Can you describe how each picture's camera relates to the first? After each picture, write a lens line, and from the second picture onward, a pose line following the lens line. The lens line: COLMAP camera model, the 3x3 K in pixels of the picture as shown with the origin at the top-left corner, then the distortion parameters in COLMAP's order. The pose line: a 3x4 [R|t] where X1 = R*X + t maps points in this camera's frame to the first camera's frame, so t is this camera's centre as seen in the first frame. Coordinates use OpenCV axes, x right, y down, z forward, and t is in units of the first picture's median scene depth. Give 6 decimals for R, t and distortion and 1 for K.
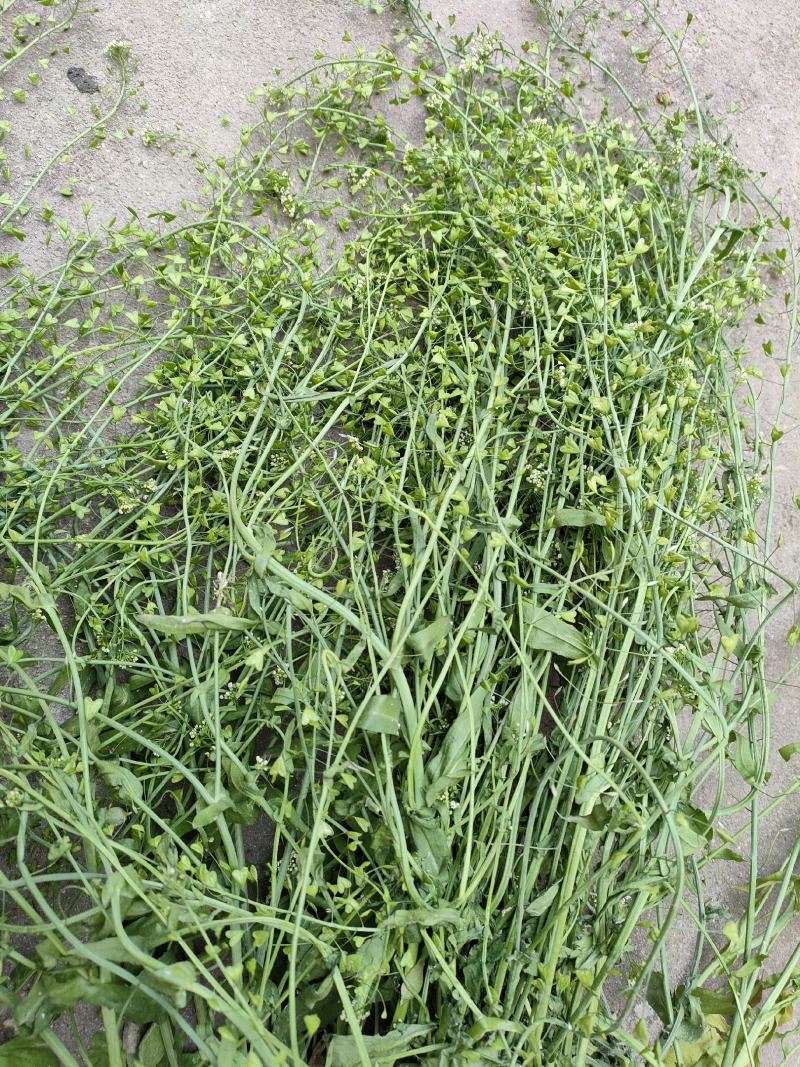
lens RADIAL K [[742.8, 0, 400.0], [0, 742.8, 533.5], [0, 0, 1]] dist [0.041389, 0.000310]
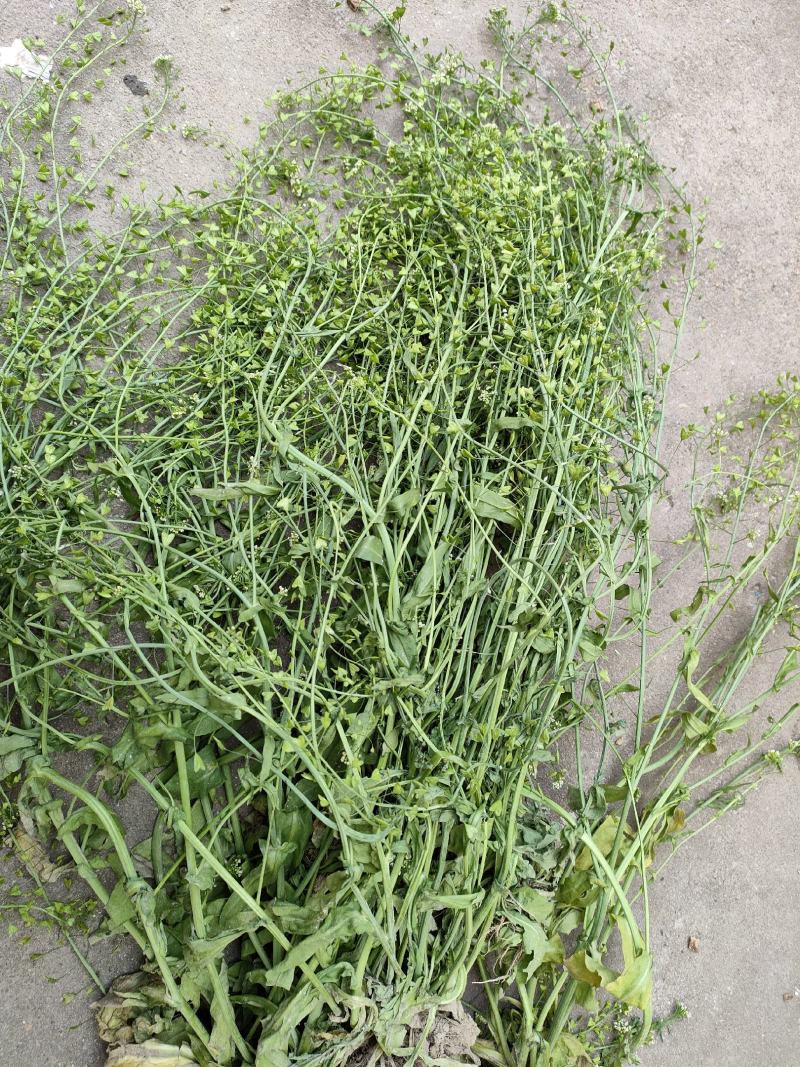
lens RADIAL K [[758.3, 0, 400.0], [0, 758.3, 533.5], [0, 0, 1]] dist [0.056696, -0.003163]
pose [[0.999553, 0.005413, 0.029413, -0.008376], [-0.005587, 0.999967, 0.005847, 0.158448], [-0.029380, -0.006009, 0.999550, -0.349167]]
